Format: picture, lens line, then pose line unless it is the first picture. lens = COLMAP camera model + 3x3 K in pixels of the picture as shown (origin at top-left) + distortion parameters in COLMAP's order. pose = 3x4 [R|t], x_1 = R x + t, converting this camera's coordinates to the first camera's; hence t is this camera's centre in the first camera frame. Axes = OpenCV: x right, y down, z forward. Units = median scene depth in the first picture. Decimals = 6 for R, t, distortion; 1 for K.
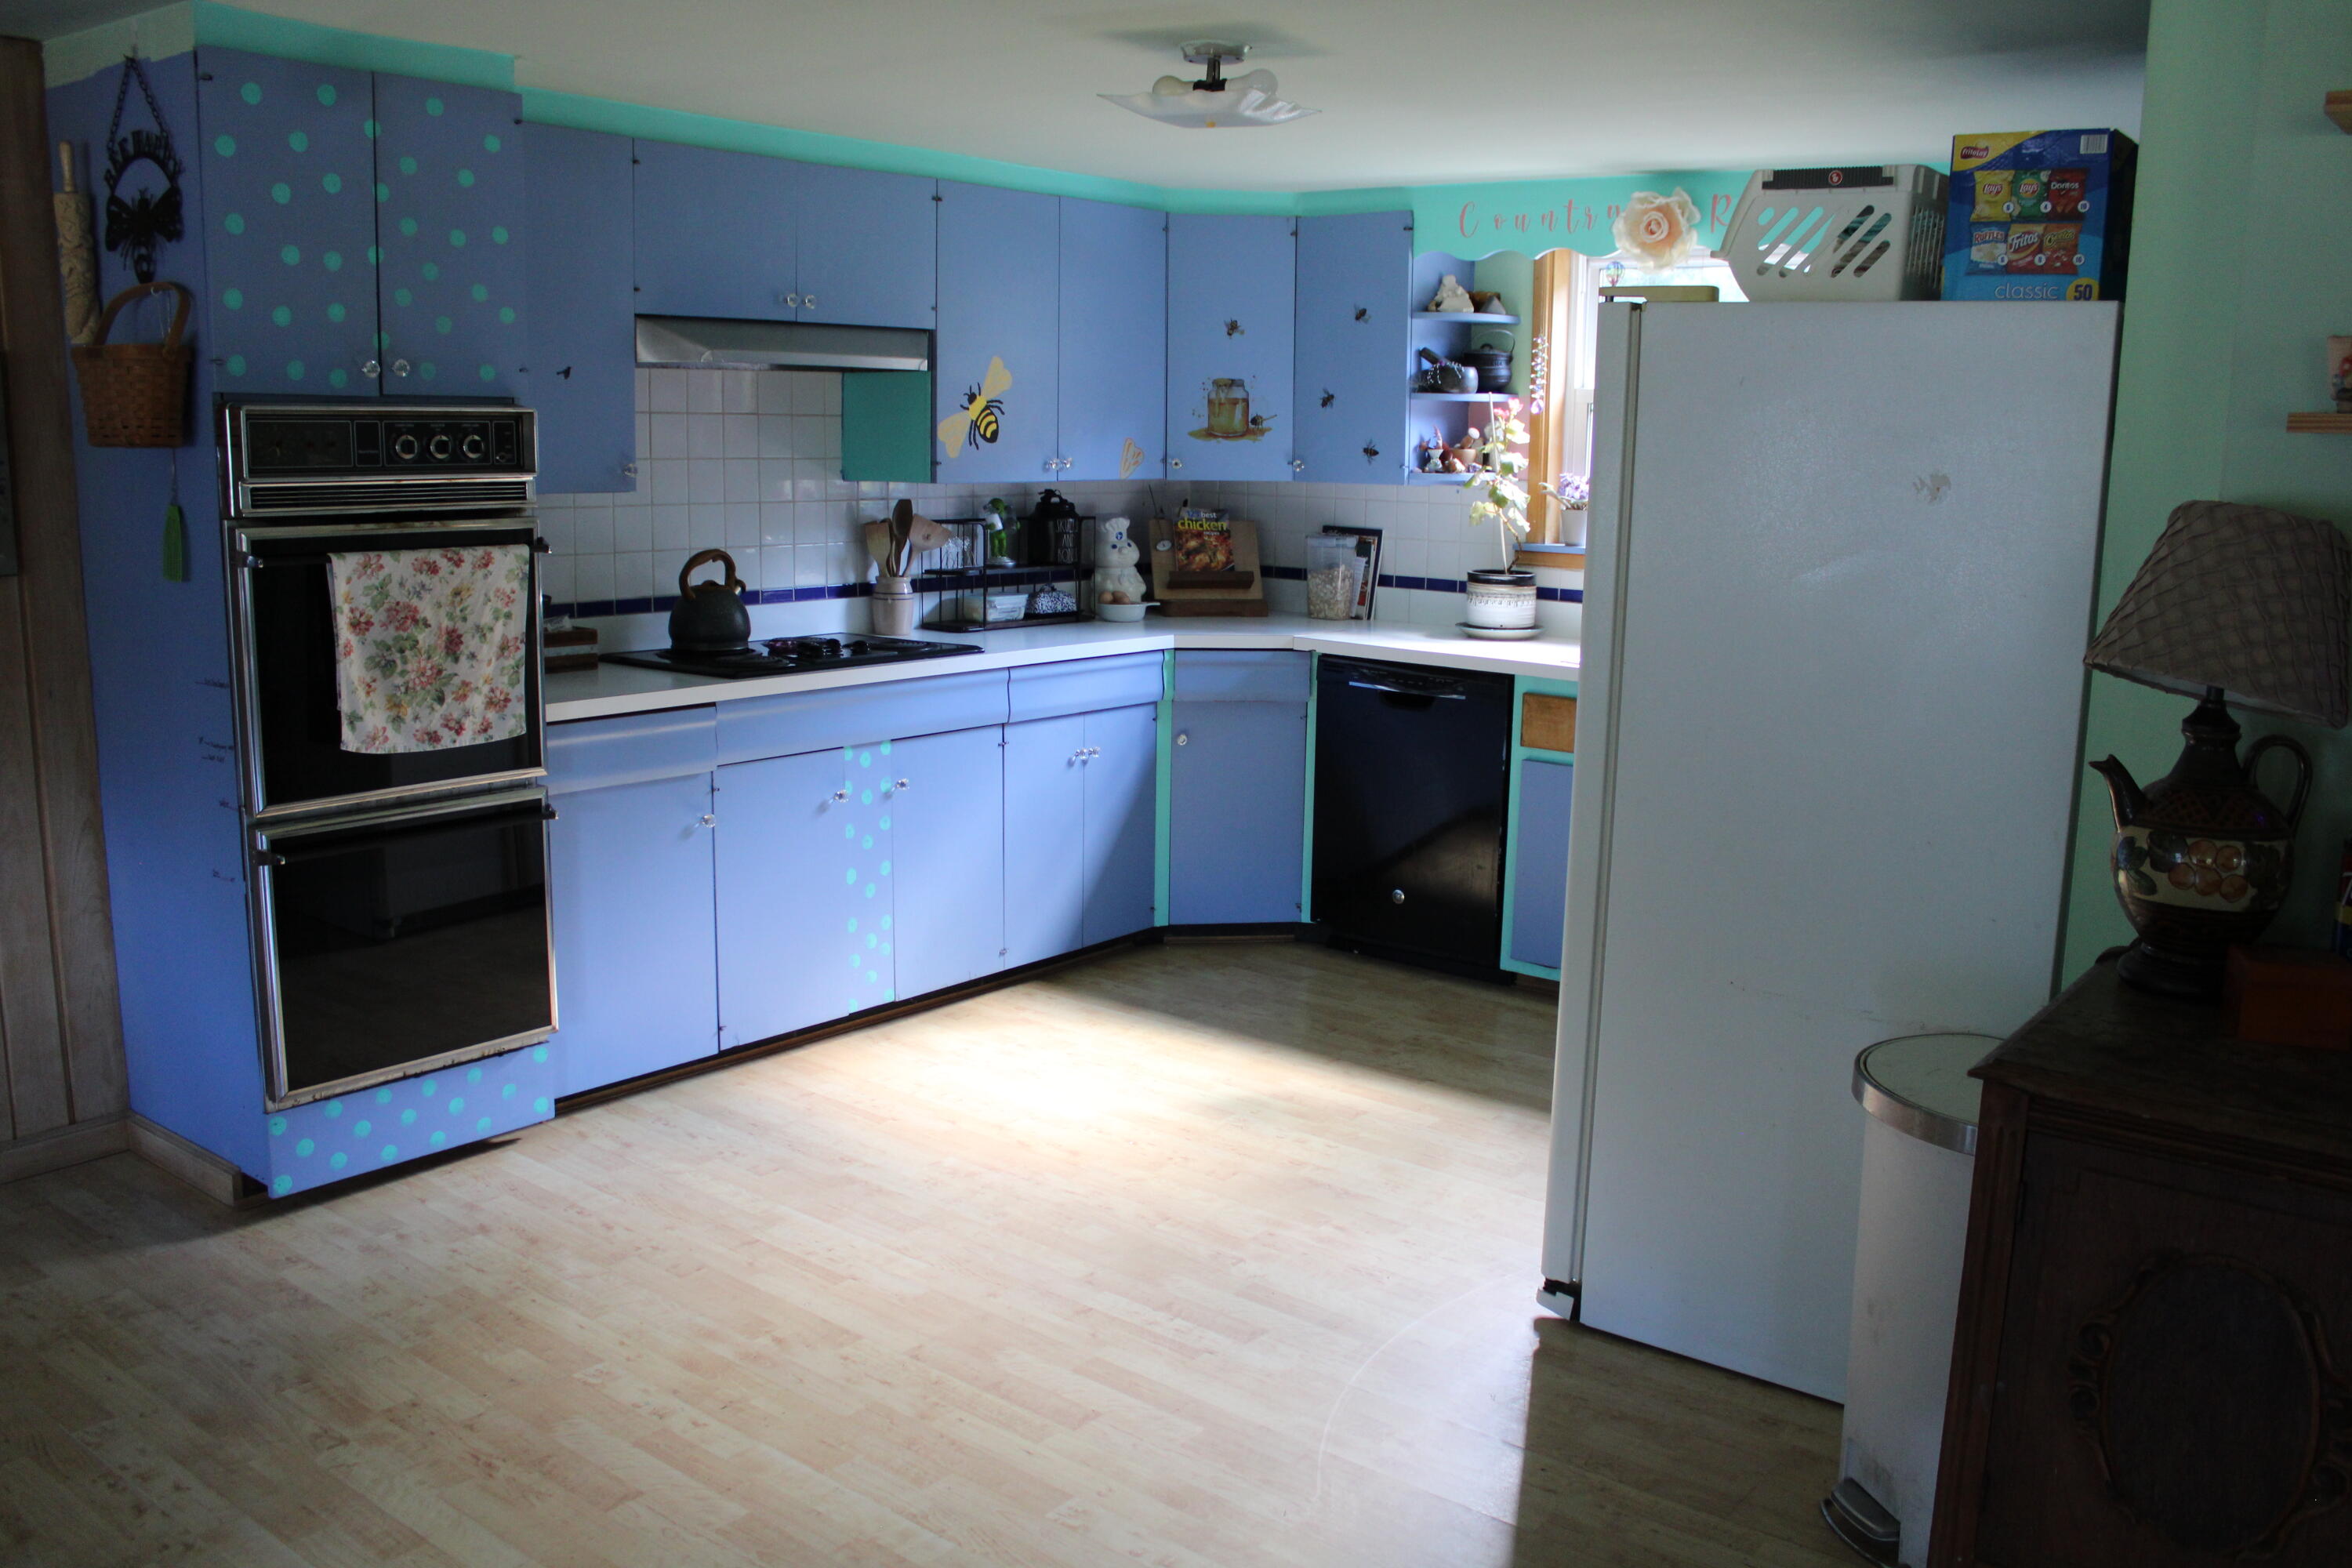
lens RADIAL K [[1951.1, 0, 1176.2], [0, 1951.1, 794.9], [0, 0, 1]] dist [-0.168954, 0.146567]
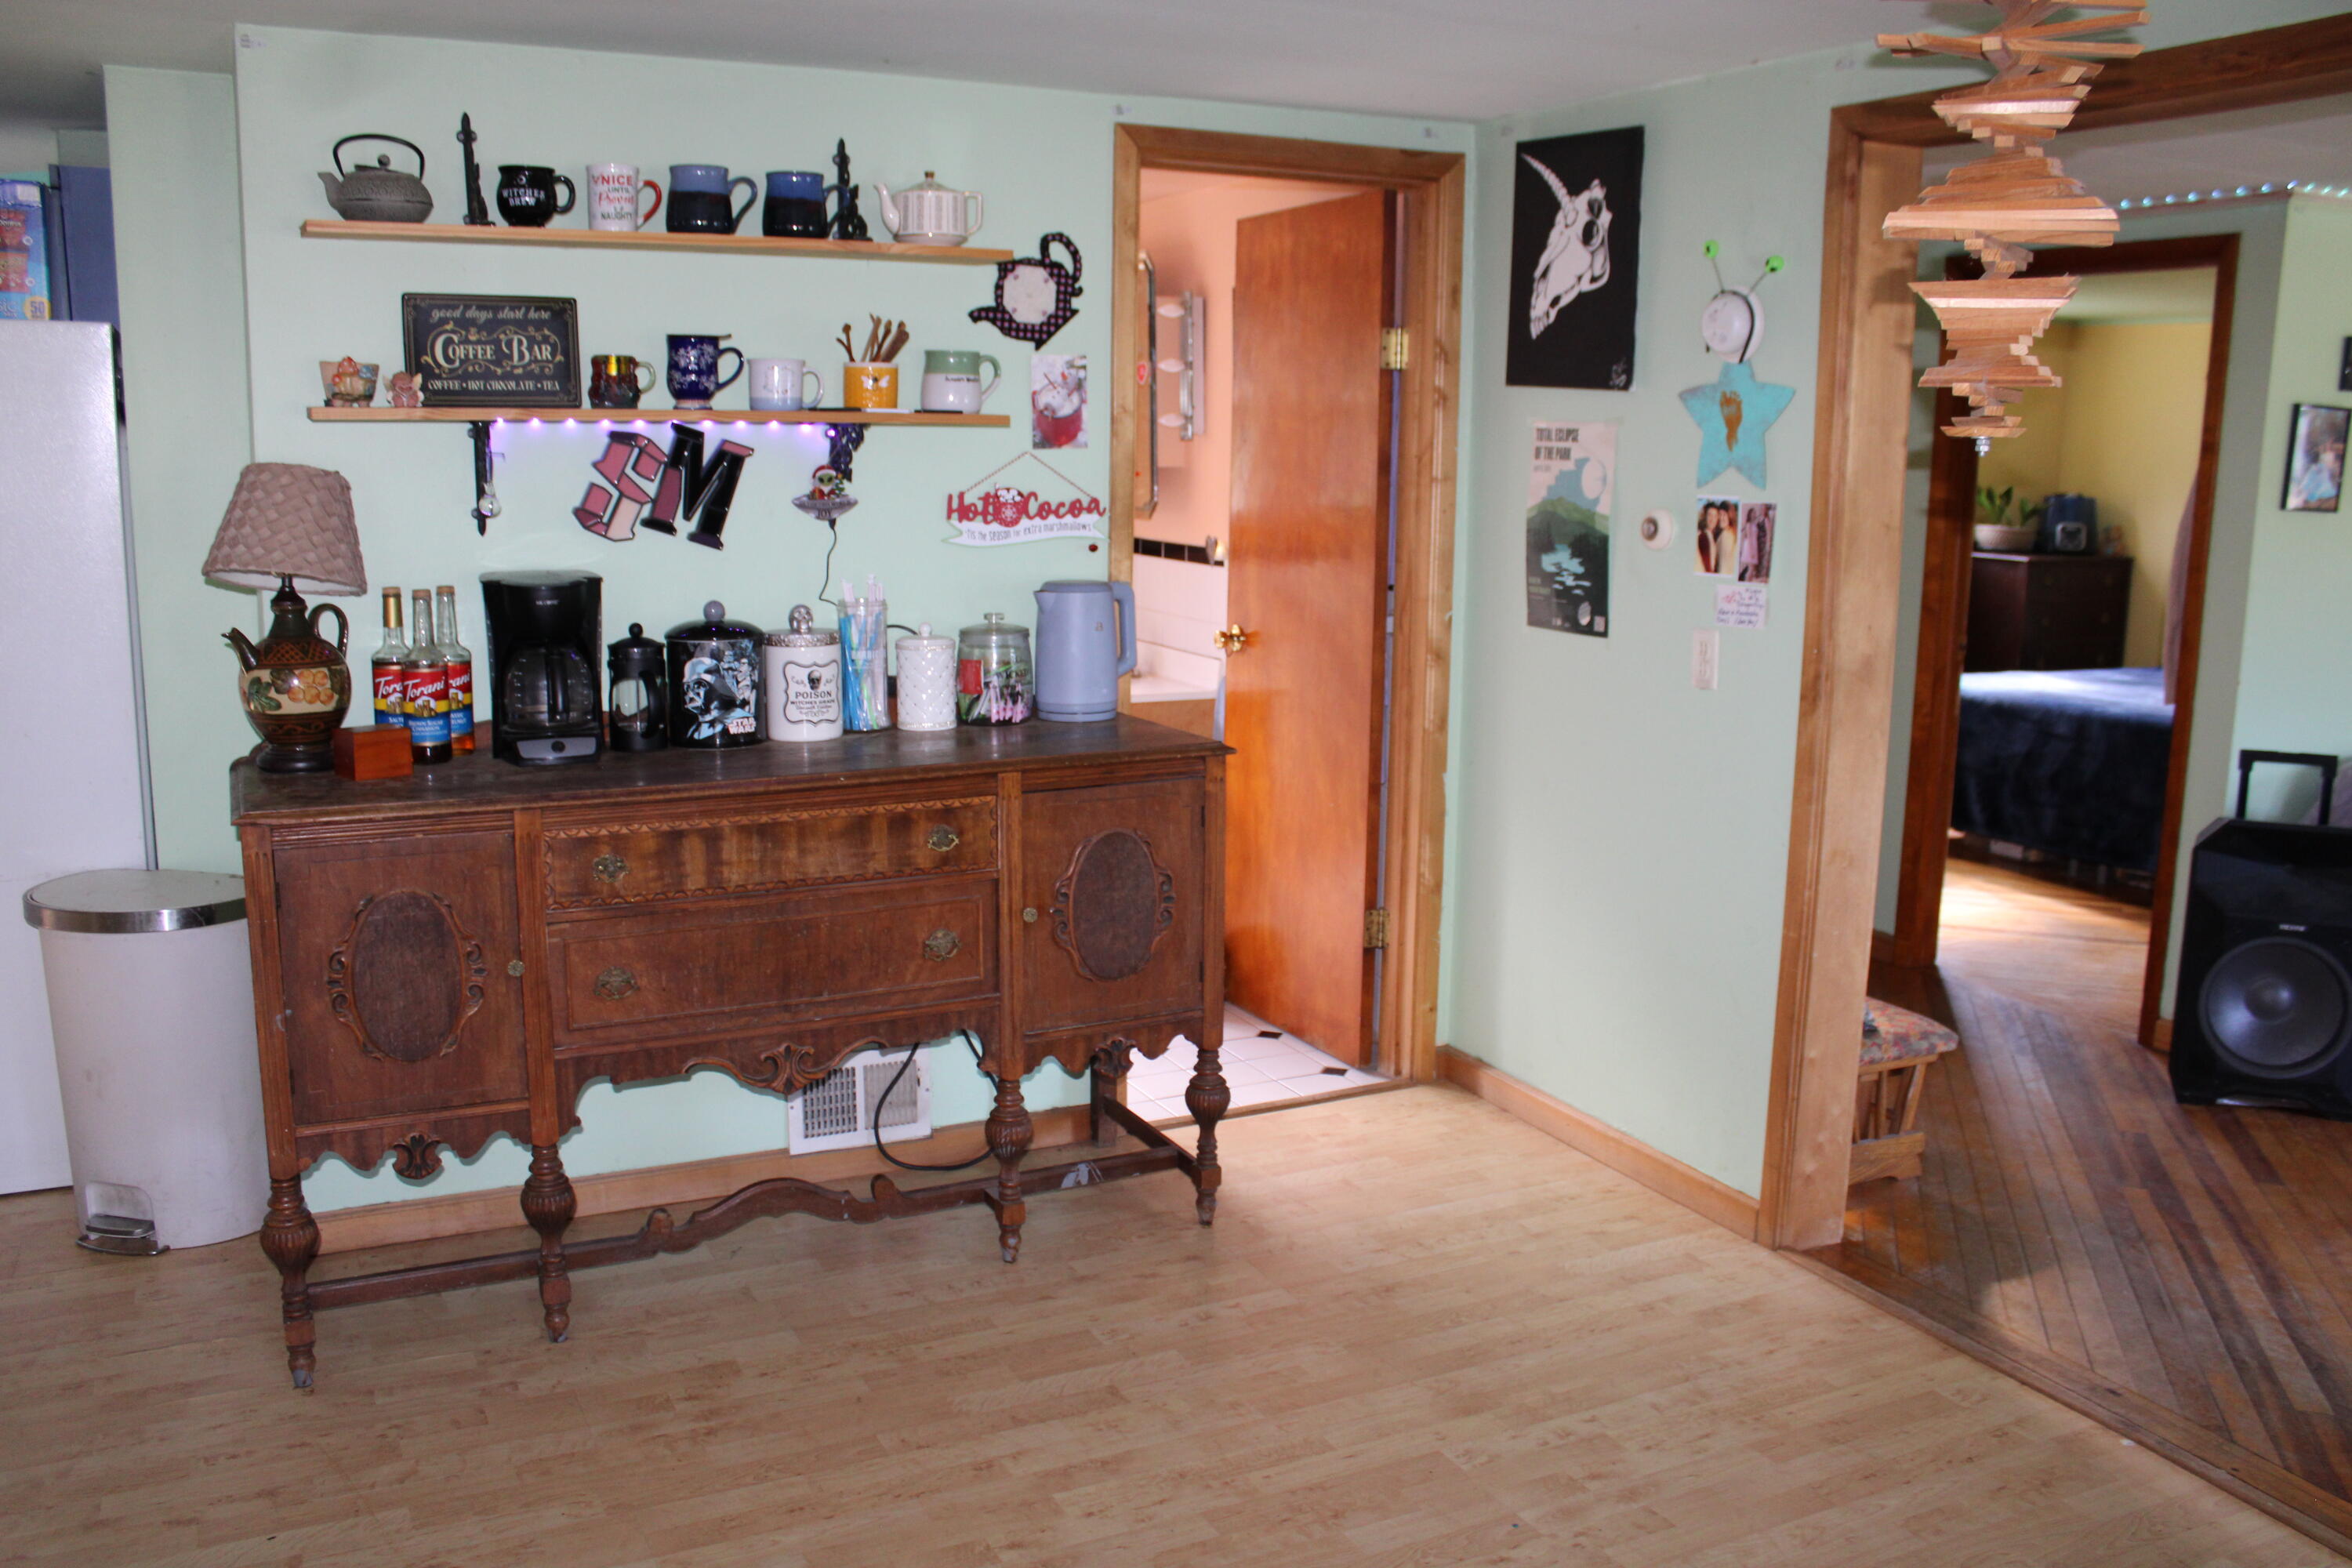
lens RADIAL K [[1951.1, 0, 1176.2], [0, 1951.1, 794.9], [0, 0, 1]] dist [-0.168954, 0.146567]
pose [[0.432130, -0.173238, 0.885015, -0.214066], [0.153706, 0.981164, 0.117008, 0.019258], [-0.888616, 0.085469, 0.450618, -0.144901]]
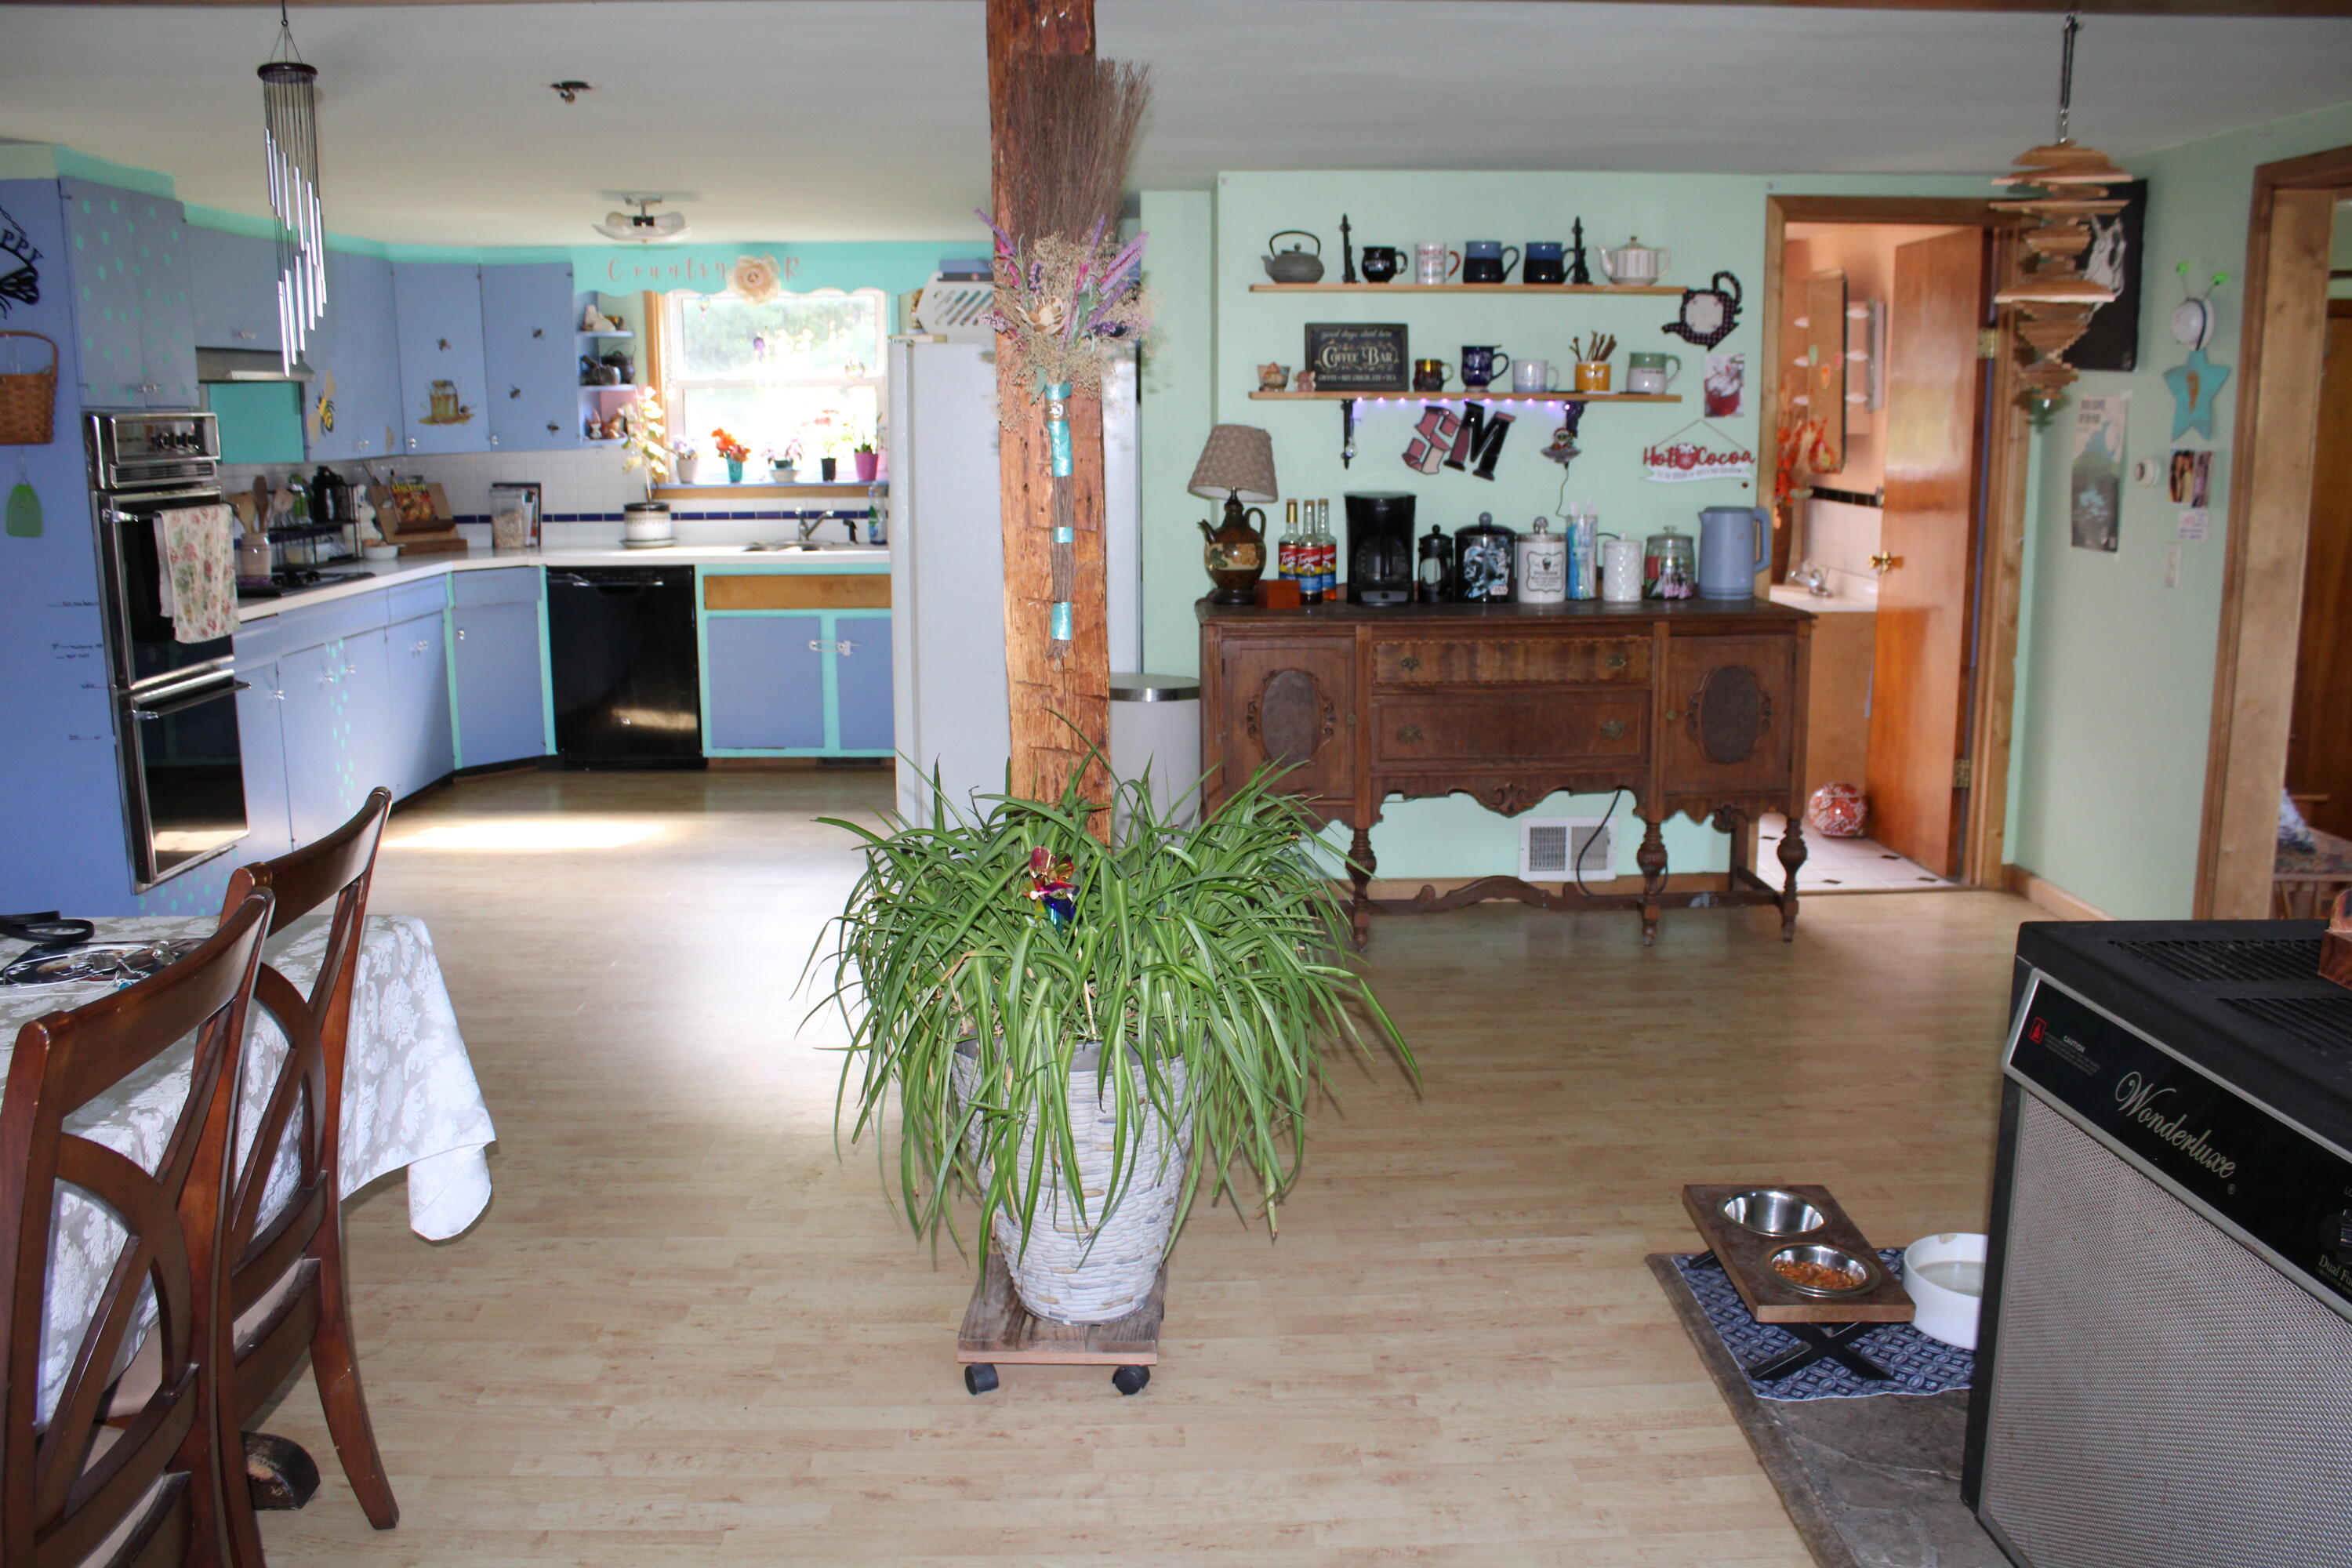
lens RADIAL K [[1951.1, 0, 1176.2], [0, 1951.1, 794.9], [0, 0, 1]] dist [-0.168954, 0.146567]
pose [[0.771522, -0.144695, 0.619530, -0.491664], [0.133065, 0.988956, 0.065266, 0.067951], [-0.622132, 0.032084, 0.782255, -0.426985]]
